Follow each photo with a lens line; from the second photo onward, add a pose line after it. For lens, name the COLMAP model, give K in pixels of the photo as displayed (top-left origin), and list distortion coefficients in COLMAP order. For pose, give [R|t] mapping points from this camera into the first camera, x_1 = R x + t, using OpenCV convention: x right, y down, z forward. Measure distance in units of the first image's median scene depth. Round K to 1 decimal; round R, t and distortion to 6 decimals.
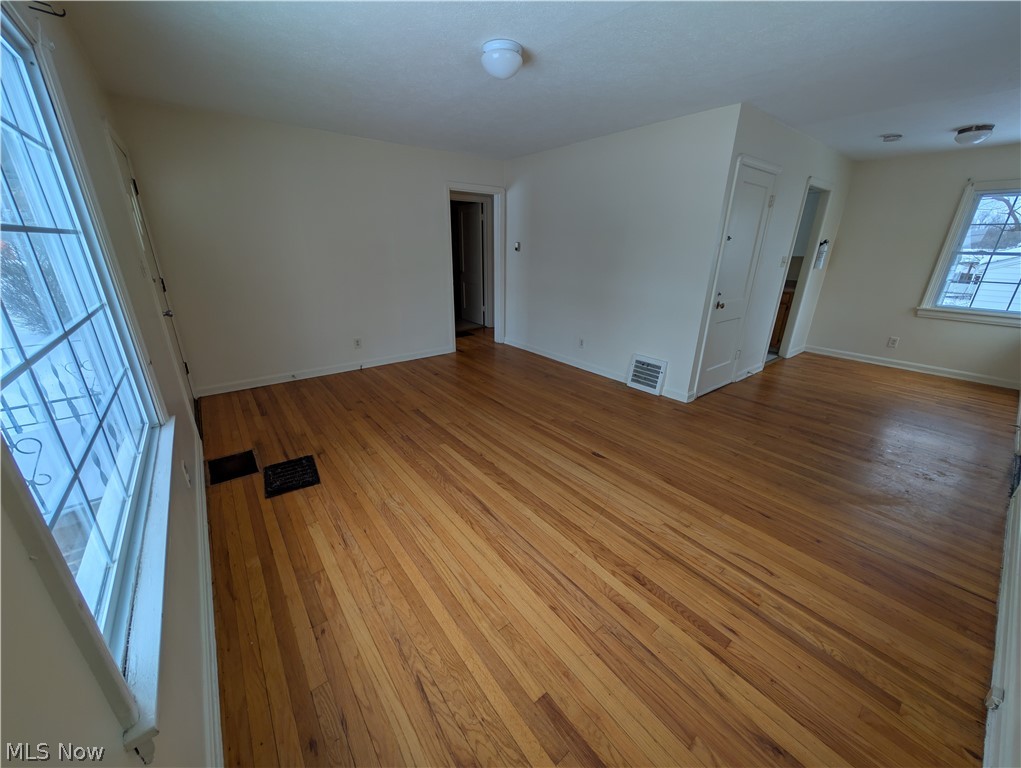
lens RADIAL K [[389.4, 0, 510.5], [0, 389.4, 387.2], [0, 0, 1]] dist [-0.002813, 0.000837]
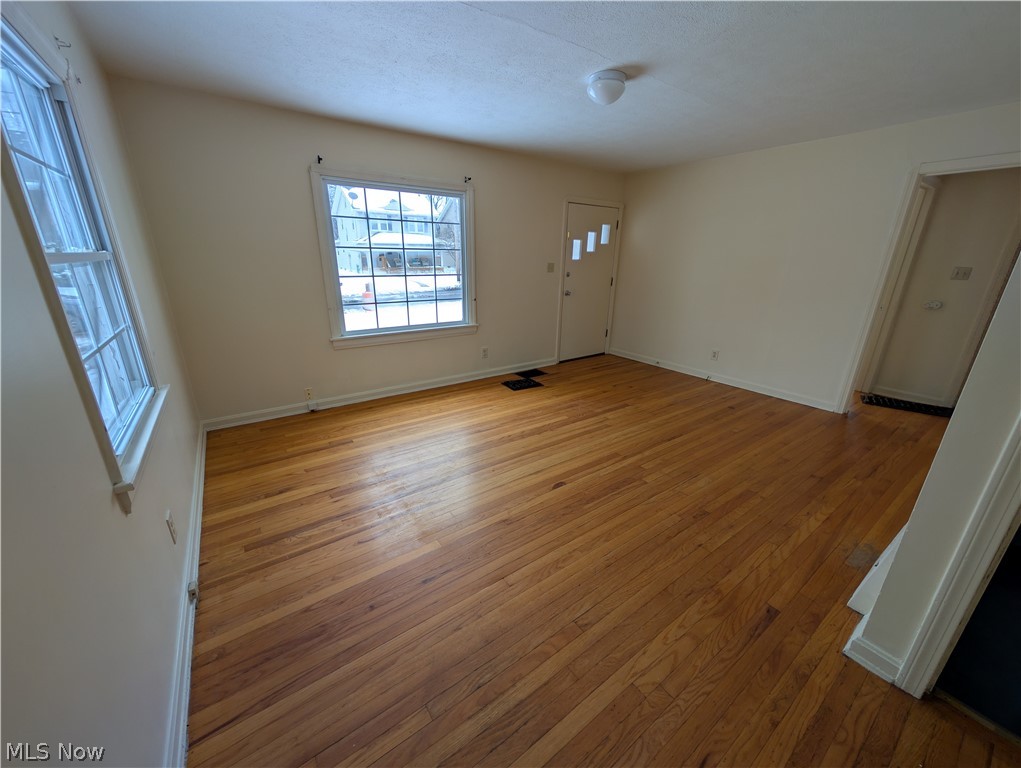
lens RADIAL K [[389.4, 0, 509.2], [0, 389.4, 382.1], [0, 0, 1]] dist [-0.002813, 0.000837]
pose [[-0.051589, 0.299176, -0.952802, 1.052545], [-0.359212, 0.884659, 0.297228, -0.269841], [0.931829, 0.357592, 0.061829, 0.783710]]
